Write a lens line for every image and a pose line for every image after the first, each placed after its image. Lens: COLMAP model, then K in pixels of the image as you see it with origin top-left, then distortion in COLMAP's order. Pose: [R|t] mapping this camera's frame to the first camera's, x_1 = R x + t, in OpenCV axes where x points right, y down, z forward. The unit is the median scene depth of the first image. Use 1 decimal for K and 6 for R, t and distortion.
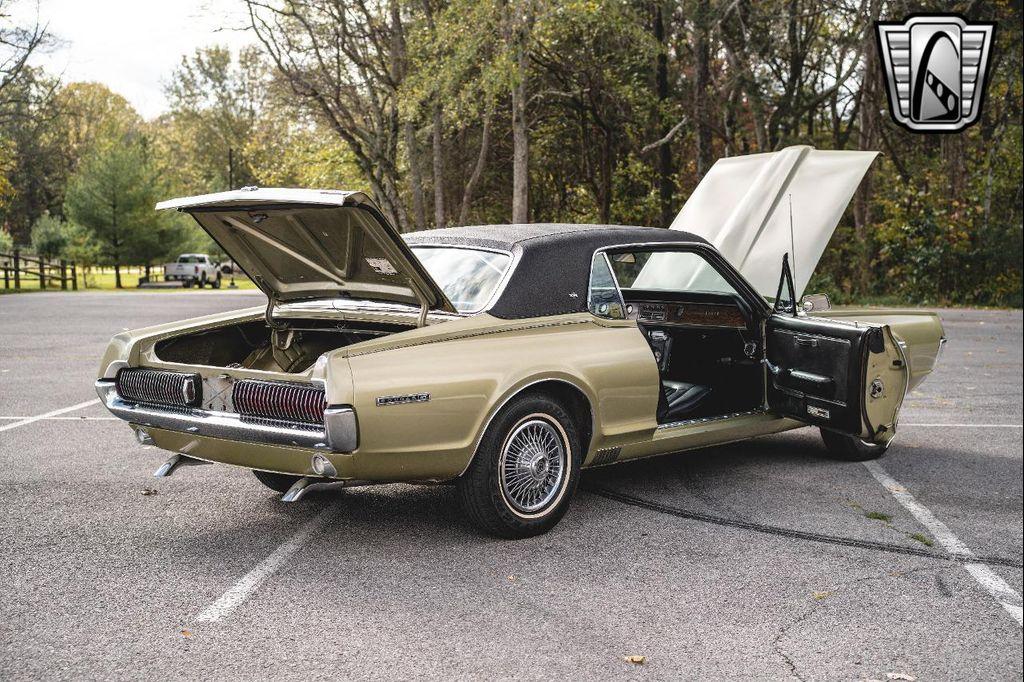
lens RADIAL K [[1475.1, 0, 512.0], [0, 1475.1, 341.0], [0, 0, 1]] dist [-0.017403, 0.483305]
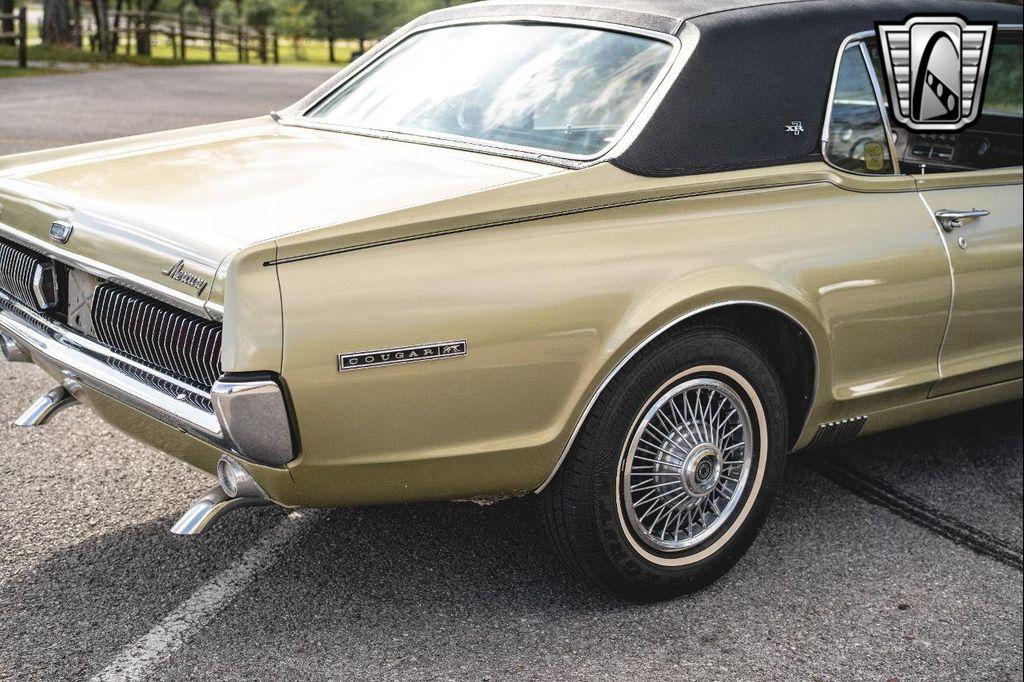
lens RADIAL K [[1384.9, 0, 512.0], [0, 1384.9, 341.0], [0, 0, 1]] dist [0.010637, 0.068388]
pose [[0.985920, 0.062262, -0.155196, 0.024959], [-0.036832, 0.986162, 0.161643, -0.033128], [0.163113, -0.153651, 0.974569, 0.520919]]
